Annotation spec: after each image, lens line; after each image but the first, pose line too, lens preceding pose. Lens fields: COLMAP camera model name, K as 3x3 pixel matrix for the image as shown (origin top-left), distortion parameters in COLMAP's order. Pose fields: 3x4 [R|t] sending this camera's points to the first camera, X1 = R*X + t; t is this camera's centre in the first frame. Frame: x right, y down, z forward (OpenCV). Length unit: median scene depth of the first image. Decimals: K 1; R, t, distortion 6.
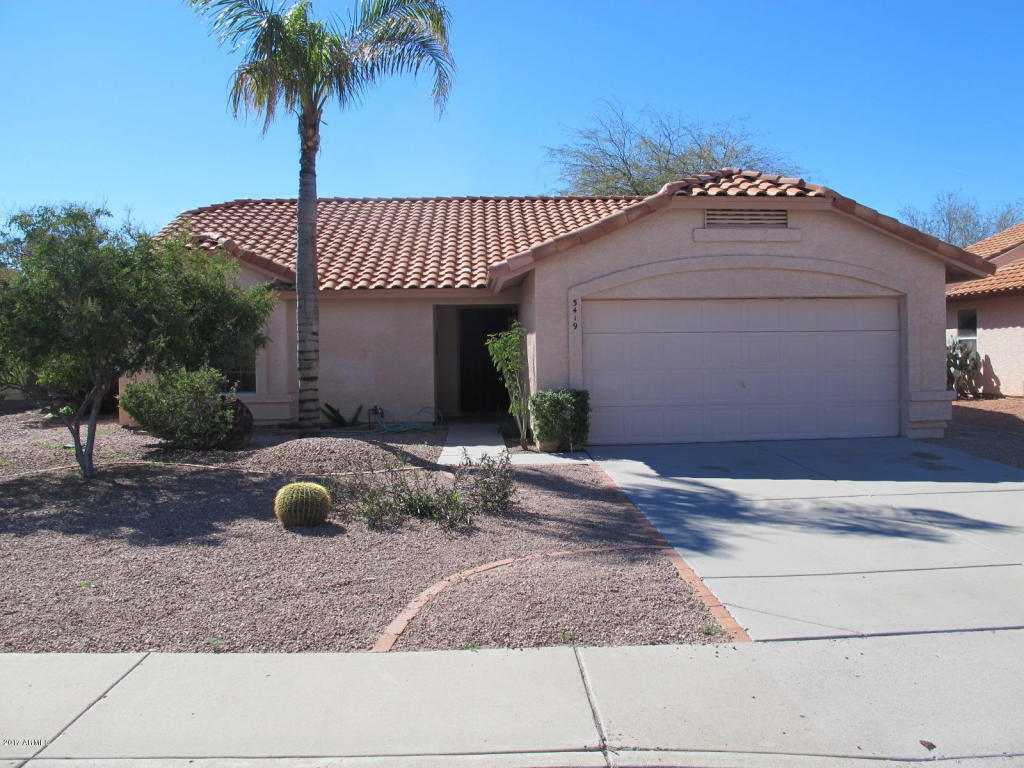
lens RADIAL K [[862.2, 0, 511.0], [0, 862.2, 366.1], [0, 0, 1]] dist [-0.155868, 0.138679]
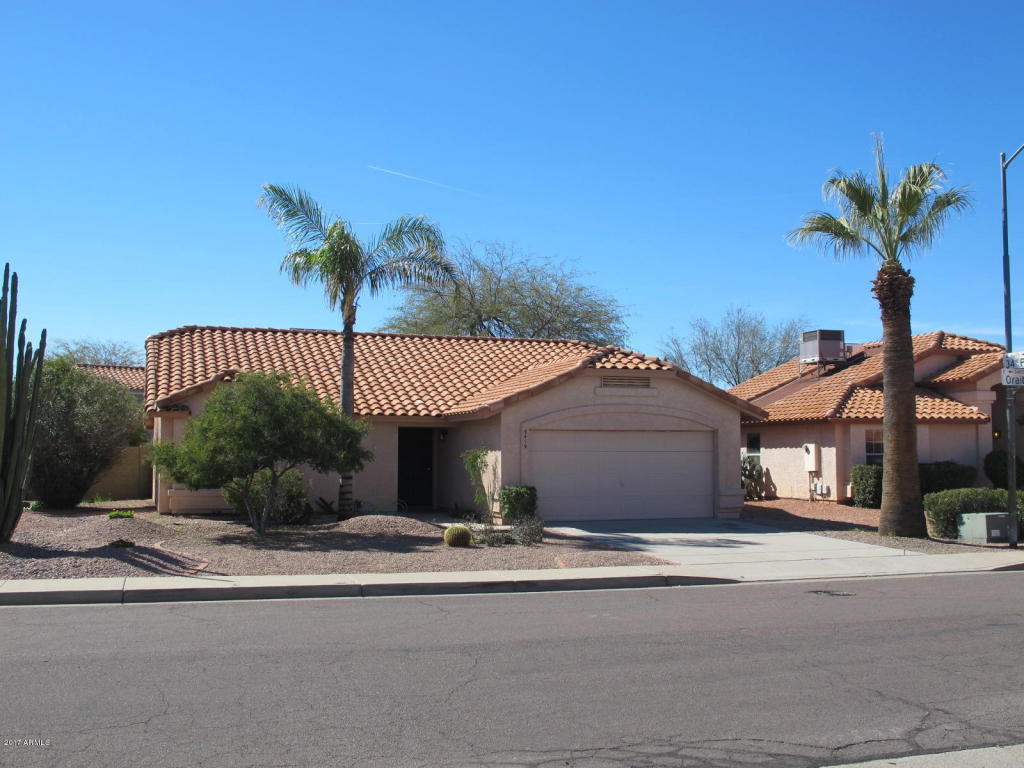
lens RADIAL K [[1113.4, 0, 512.0], [0, 1113.4, 384.0], [0, 0, 1]] dist [-0.059188, 0.001546]
pose [[0.959408, 0.034405, 0.279916, -0.362229], [-0.010893, 0.996311, -0.085120, 0.009837], [-0.281812, 0.078615, 0.956243, -0.668898]]
